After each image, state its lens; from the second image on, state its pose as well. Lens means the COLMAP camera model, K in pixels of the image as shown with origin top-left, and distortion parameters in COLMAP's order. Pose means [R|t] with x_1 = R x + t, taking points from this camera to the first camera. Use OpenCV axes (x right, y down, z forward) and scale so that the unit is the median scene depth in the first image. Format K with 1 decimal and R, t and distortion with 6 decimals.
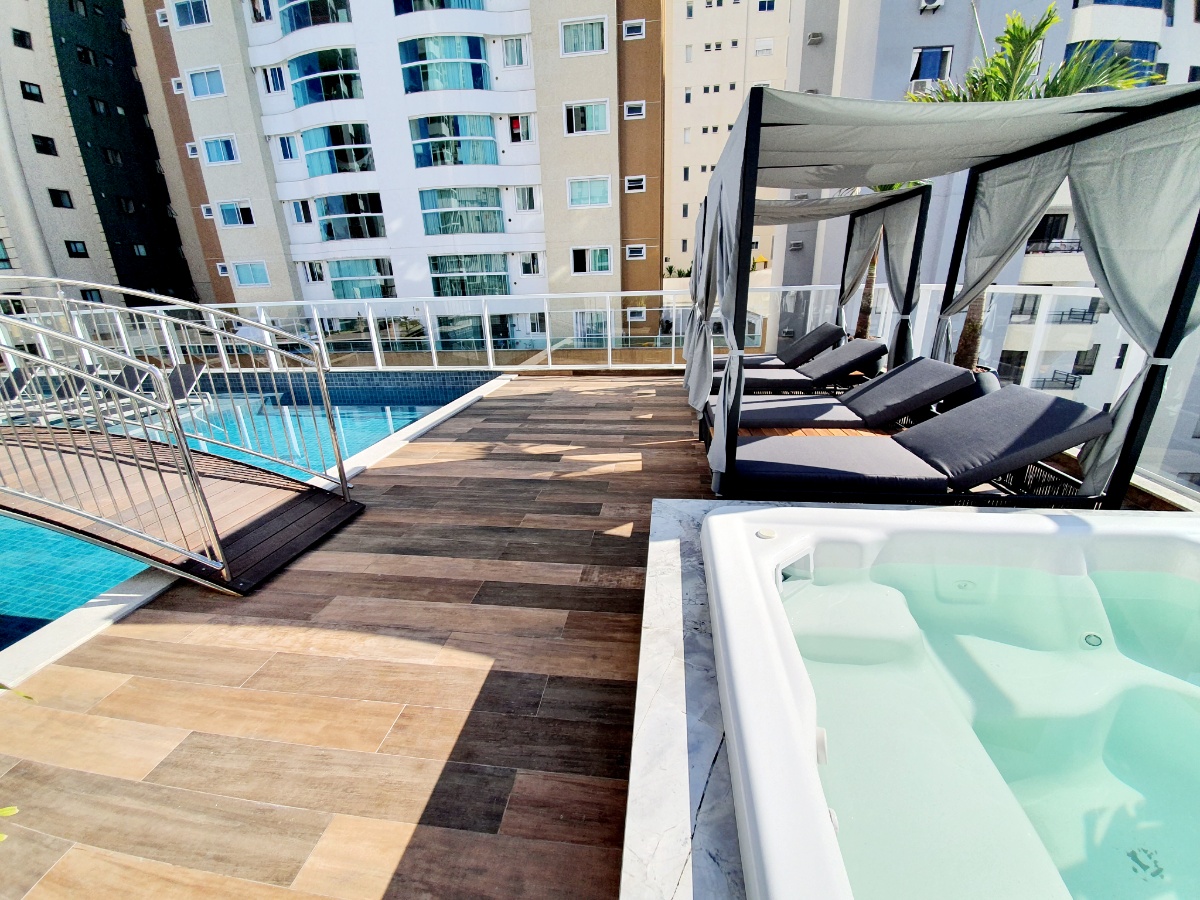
lens RADIAL K [[476.4, 0, 600.0], [0, 476.4, 450.0], [0, 0, 1]] dist [-0.025323, -0.000184]
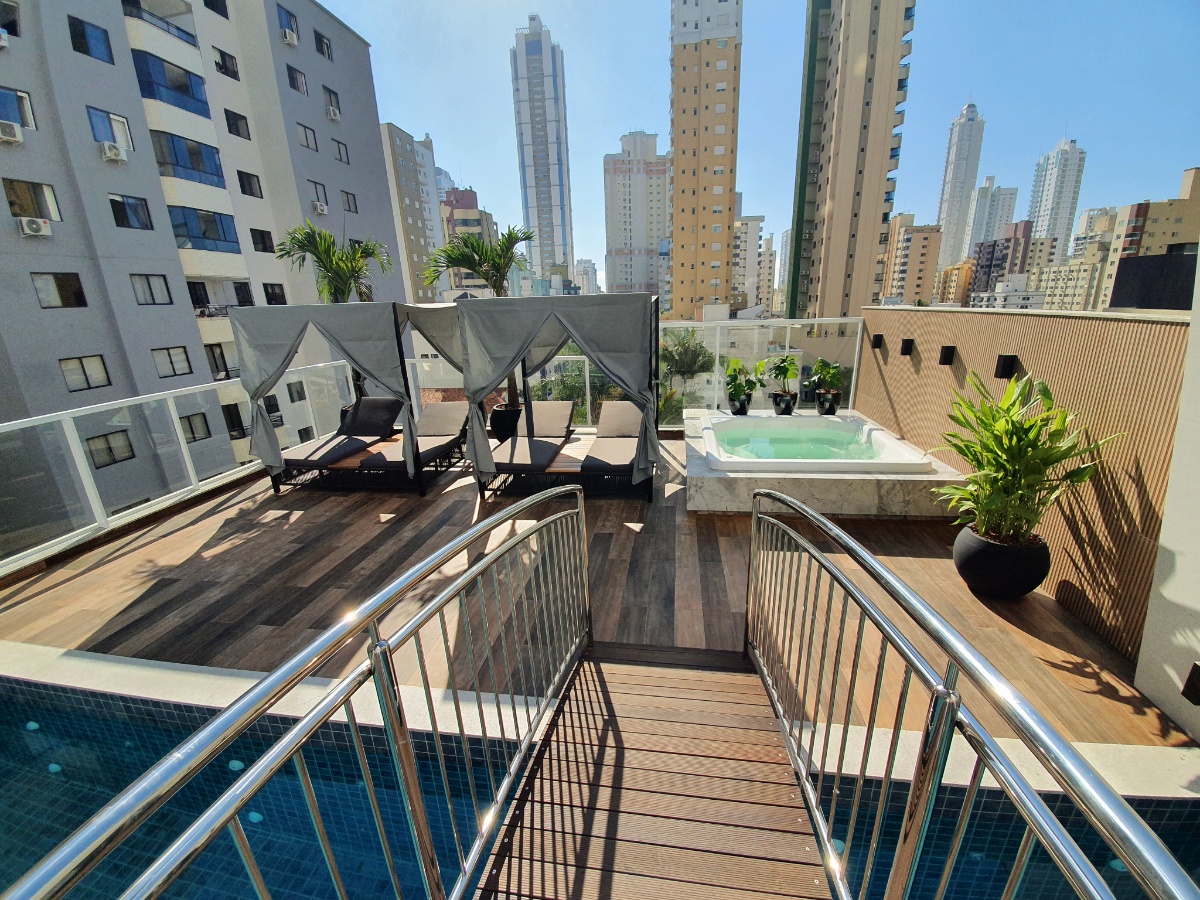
lens RADIAL K [[476.4, 0, 600.0], [0, 476.4, 450.0], [0, 0, 1]] dist [-0.025323, -0.000184]
pose [[0.032044, -0.271052, 0.962031, -1.165100], [0.364790, 0.899299, 0.241226, -0.401889], [-0.930538, 0.343209, 0.127694, 0.654811]]
